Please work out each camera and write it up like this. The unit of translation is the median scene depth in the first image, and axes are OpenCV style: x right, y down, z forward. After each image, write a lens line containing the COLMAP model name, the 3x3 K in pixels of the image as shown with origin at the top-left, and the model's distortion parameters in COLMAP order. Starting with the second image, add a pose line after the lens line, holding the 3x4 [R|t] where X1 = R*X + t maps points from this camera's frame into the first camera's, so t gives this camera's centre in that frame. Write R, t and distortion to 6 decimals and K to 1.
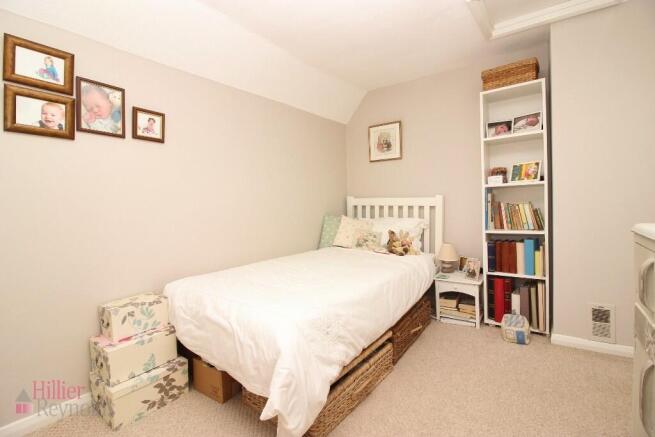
lens RADIAL K [[306.3, 0, 325.5], [0, 306.3, 213.7], [0, 0, 1]] dist [-0.000608, -0.000862]
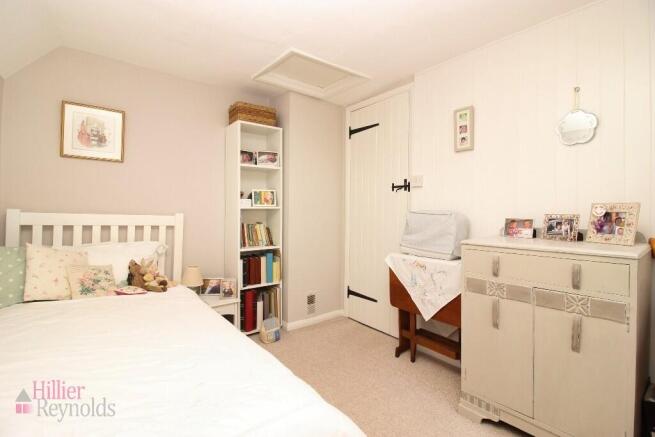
lens RADIAL K [[306.3, 0, 325.5], [0, 306.3, 213.7], [0, 0, 1]] dist [-0.000608, -0.000862]
pose [[0.262018, 0.026248, 0.964706, -0.437295], [0.015963, 0.999375, -0.031527, -0.030301], [-0.964931, 0.023660, 0.261436, 0.434350]]
